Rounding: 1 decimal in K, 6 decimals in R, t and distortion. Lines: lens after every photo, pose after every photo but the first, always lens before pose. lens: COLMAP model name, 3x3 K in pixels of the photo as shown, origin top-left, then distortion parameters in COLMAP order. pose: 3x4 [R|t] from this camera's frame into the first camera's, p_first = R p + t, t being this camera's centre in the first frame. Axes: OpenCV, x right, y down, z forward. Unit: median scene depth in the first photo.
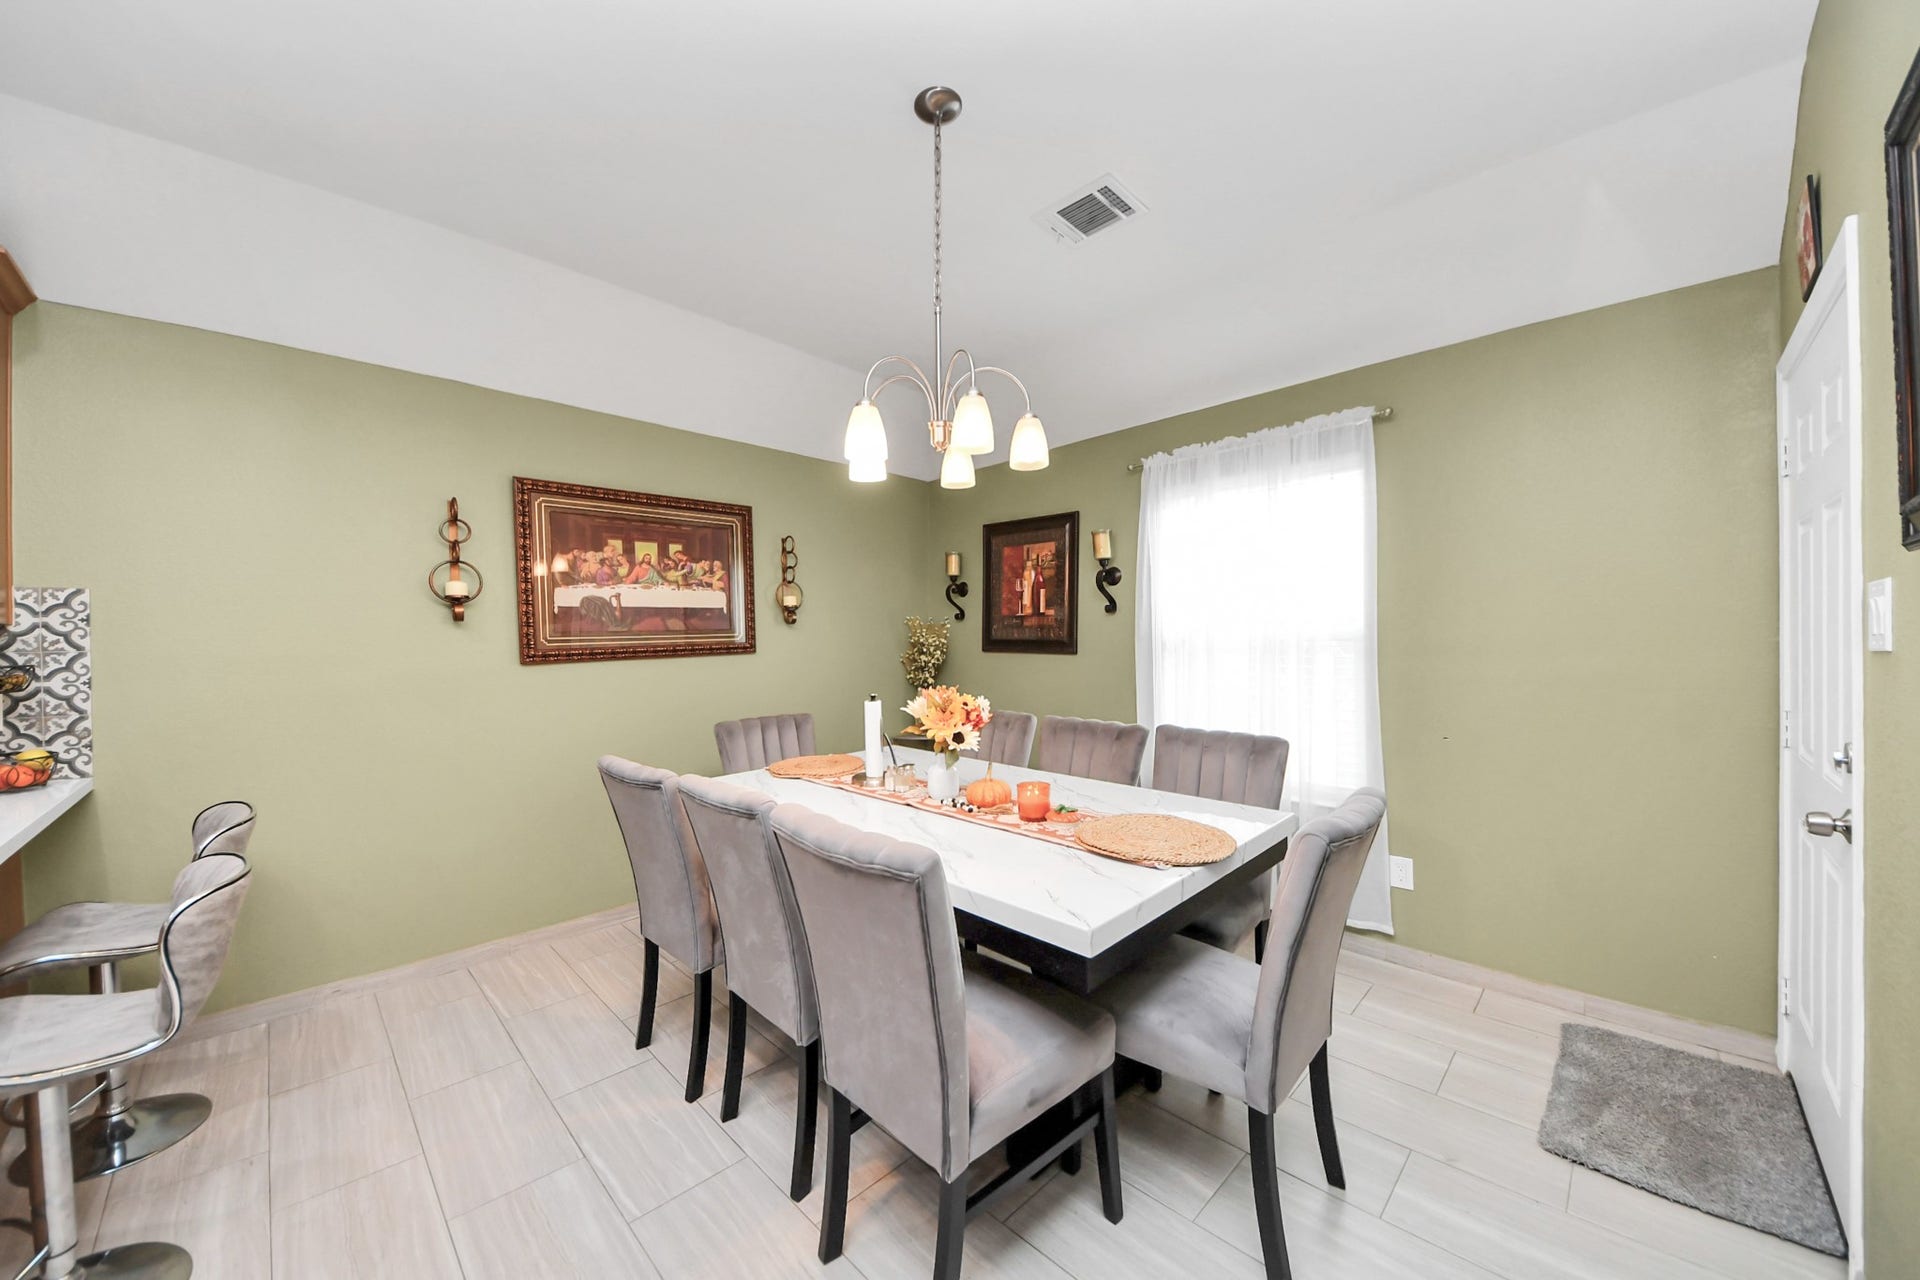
lens RADIAL K [[678.8, 0, 949.0], [0, 678.8, 645.0], [0, 0, 1]] dist [0.027838, -0.016444]
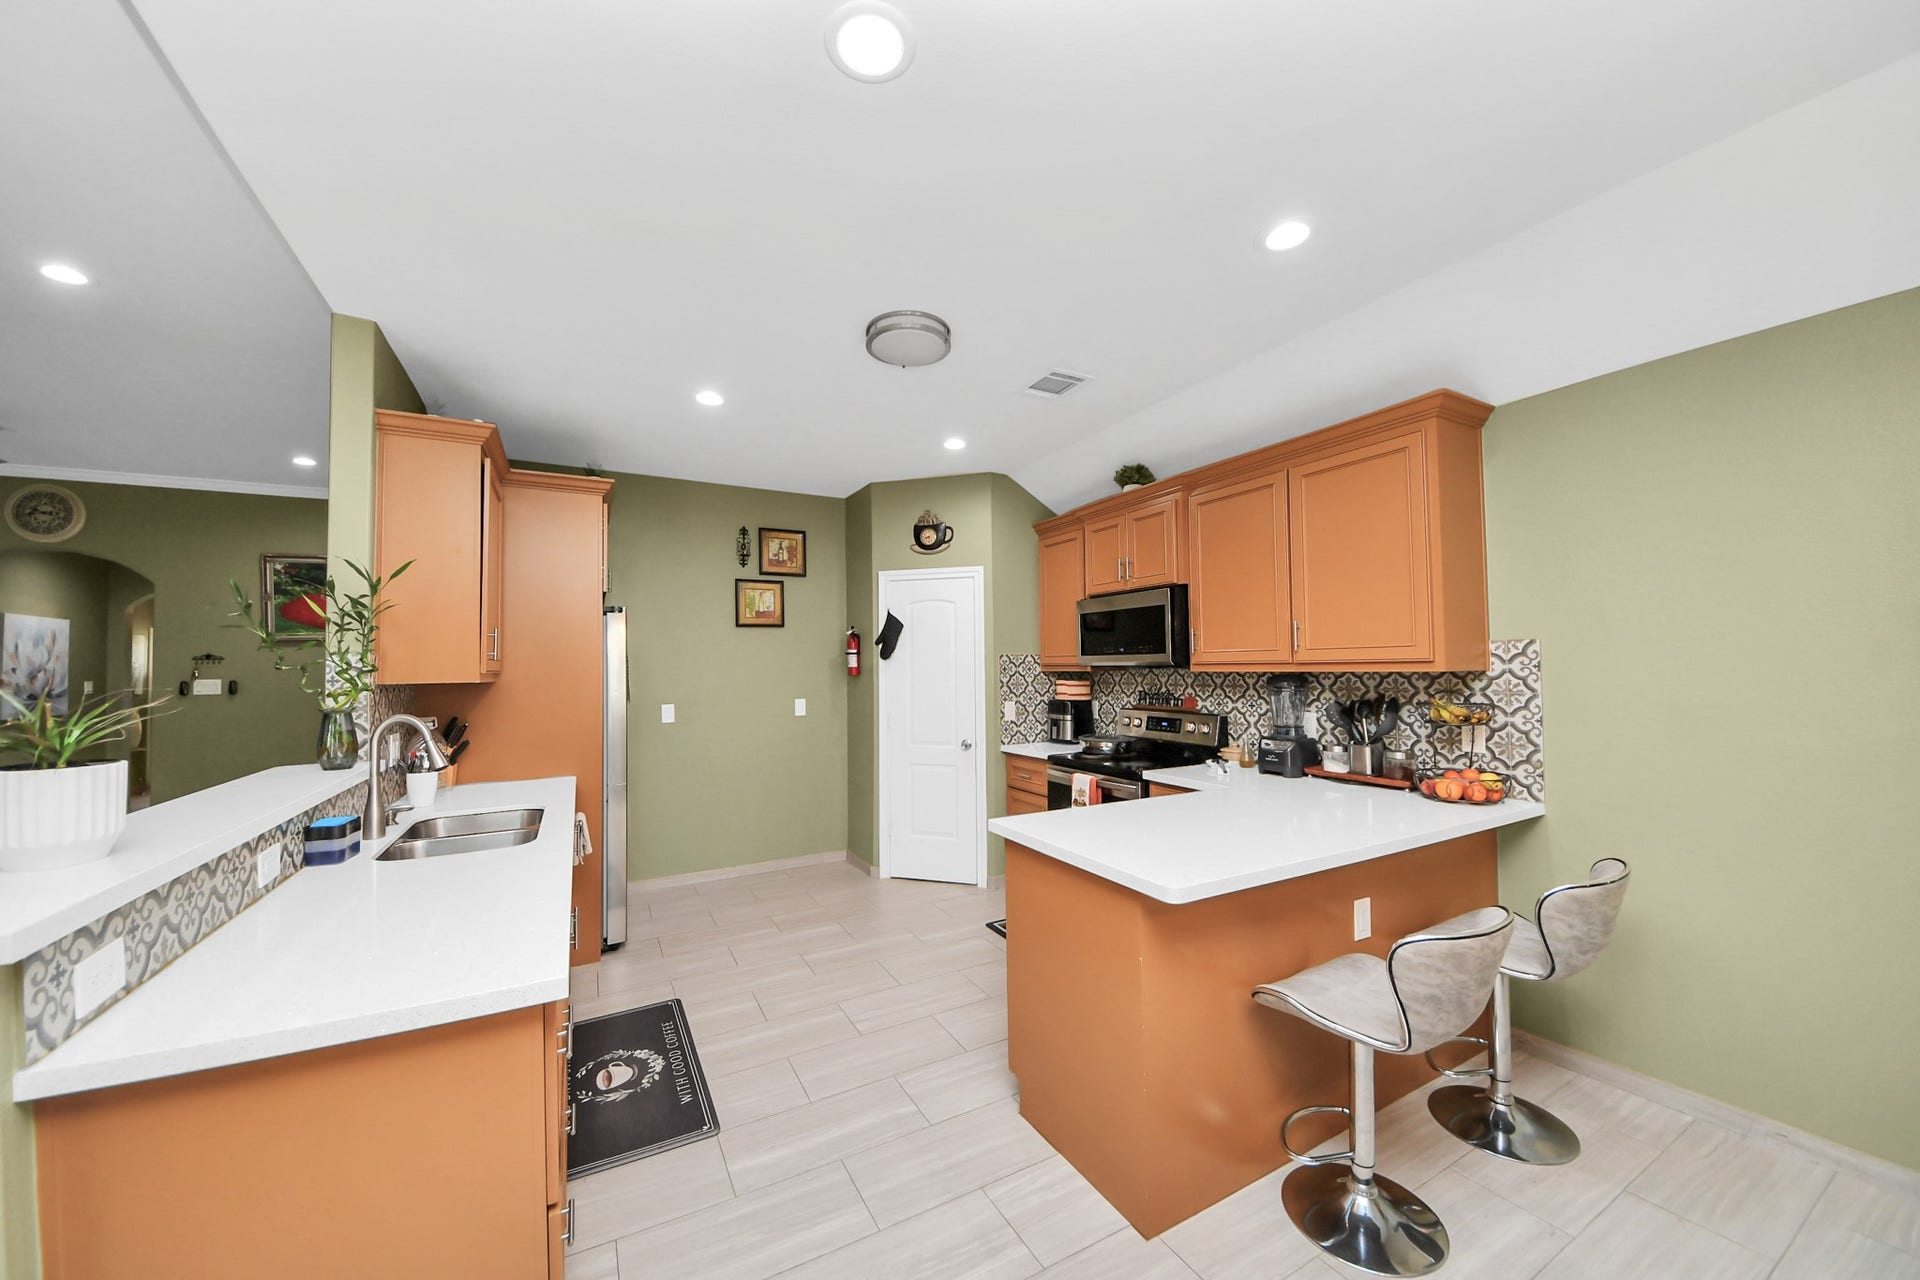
lens RADIAL K [[672.2, 0, 947.8], [0, 672.2, 648.0], [0, 0, 1]] dist [0.049707, -0.027813]
pose [[-0.281302, -0.007315, -0.959591, 0.088937], [0.012769, 0.999854, -0.011365, -0.045623], [0.959534, -0.015450, -0.281168, 0.249236]]
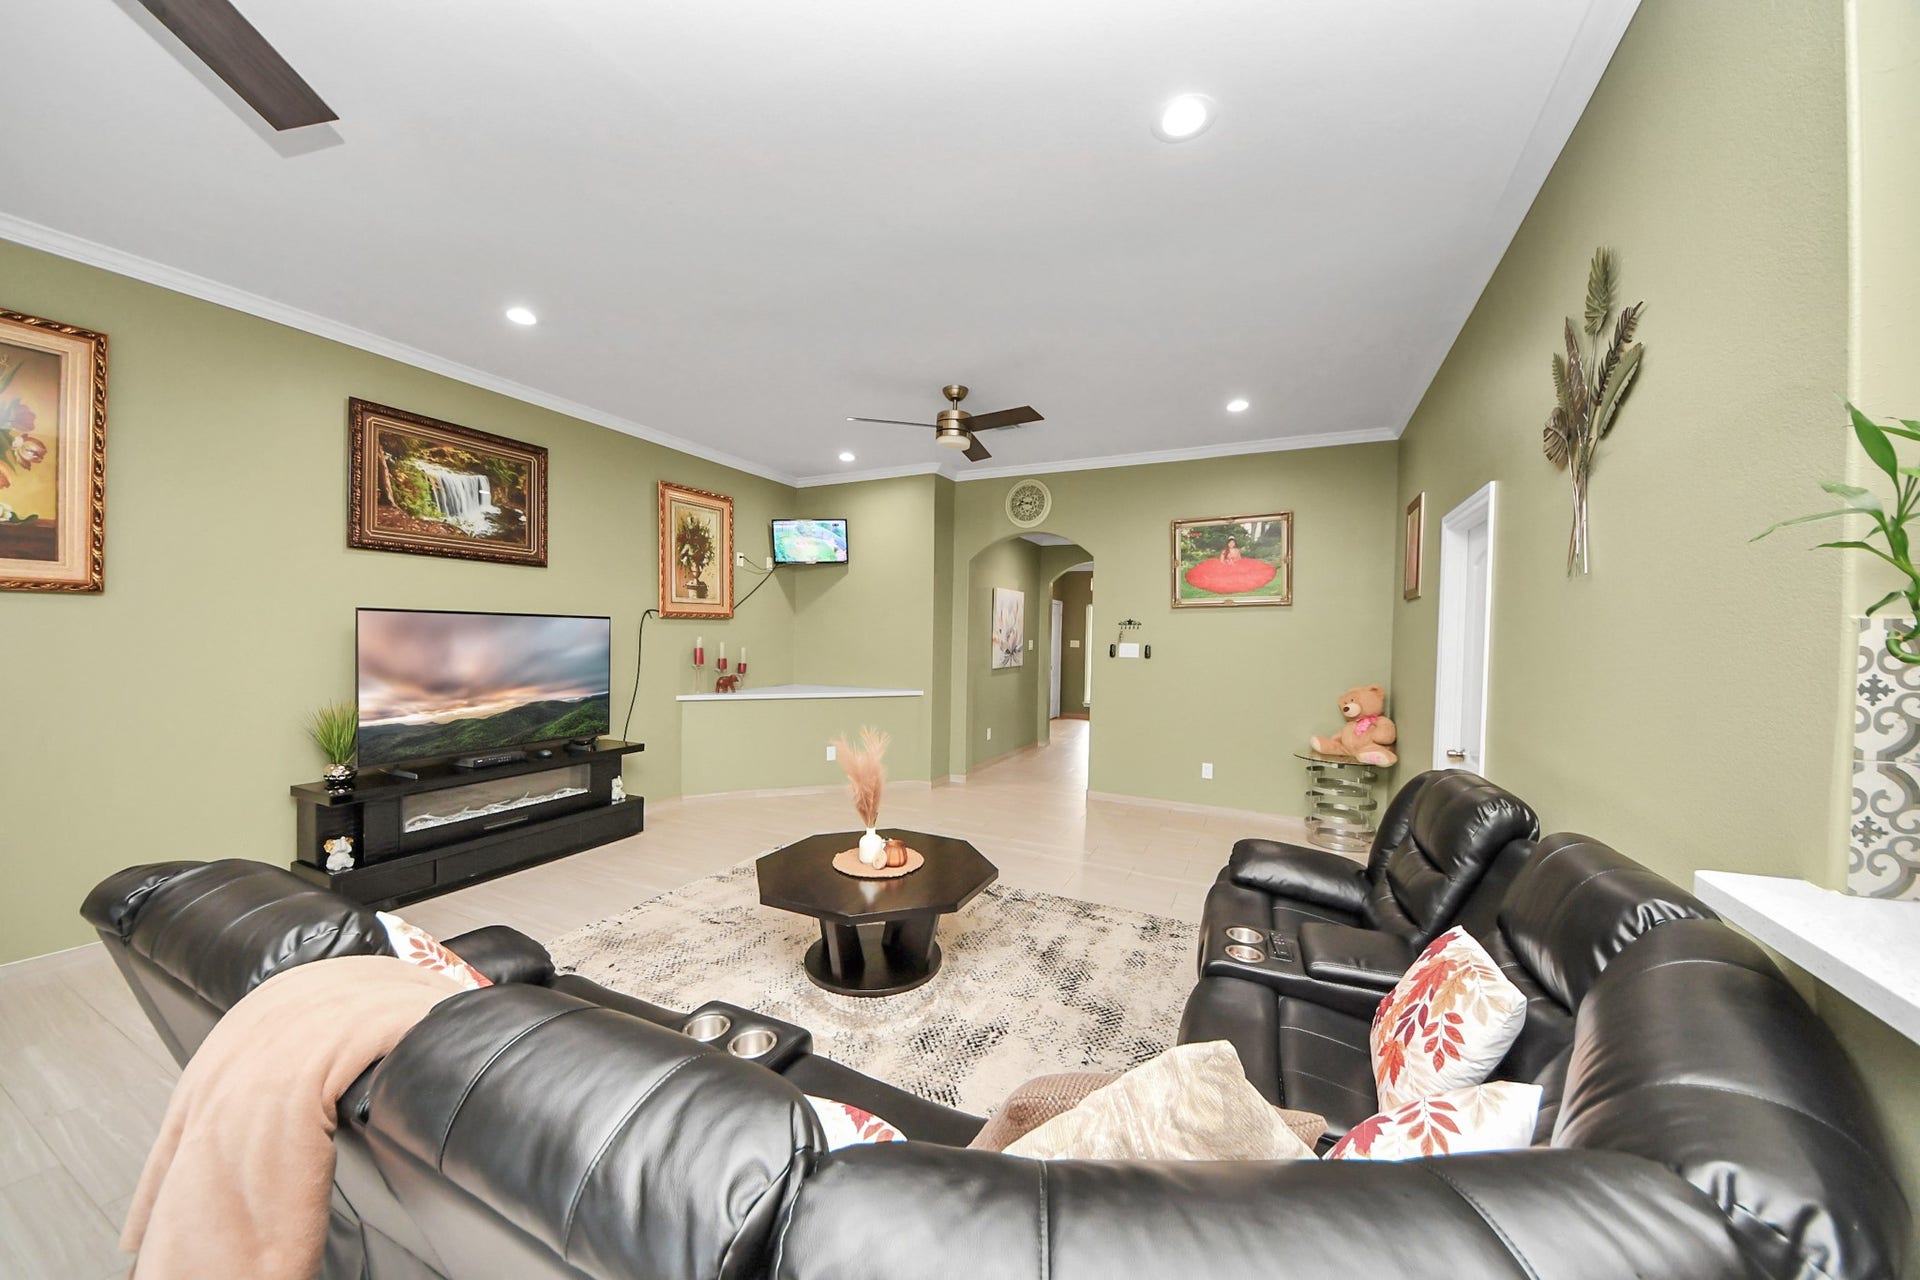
lens RADIAL K [[678.8, 0, 949.0], [0, 678.8, 645.0], [0, 0, 1]] dist [0.027838, -0.016444]
pose [[-0.944148, 0.003096, -0.329508, 0.025280], [-0.006180, 0.999614, 0.027098, -0.051485], [0.329464, 0.027621, -0.943764, -0.466595]]
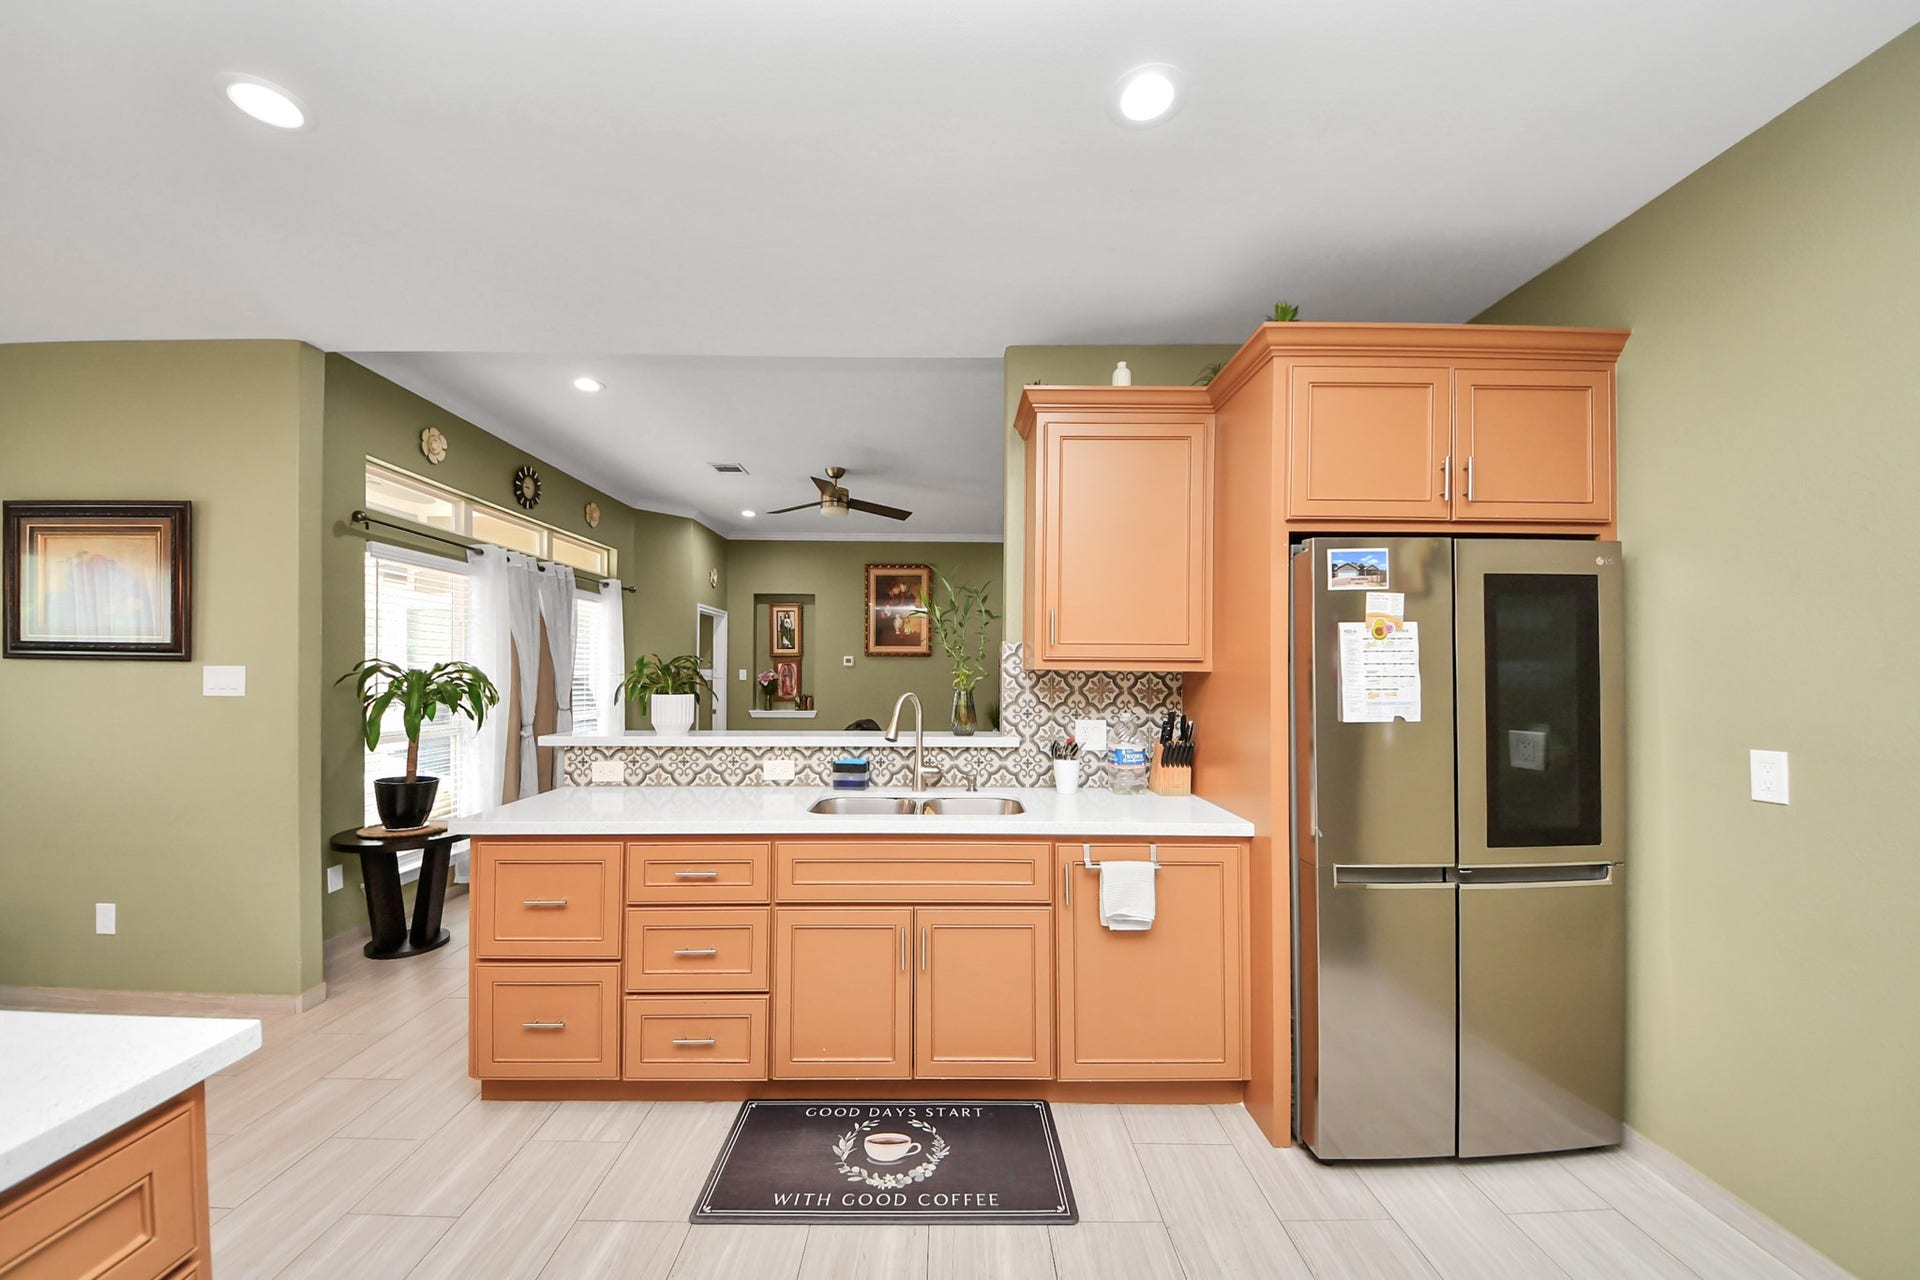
lens RADIAL K [[683.2, 0, 955.2], [0, 683.2, 666.8], [0, 0, 1]] dist [0.008722, -0.000230]
pose [[-0.716572, 0.015793, 0.697334, -1.044196], [0.006882, 0.999855, -0.015572, -0.010588], [-0.697479, -0.006359, -0.716577, 0.080221]]
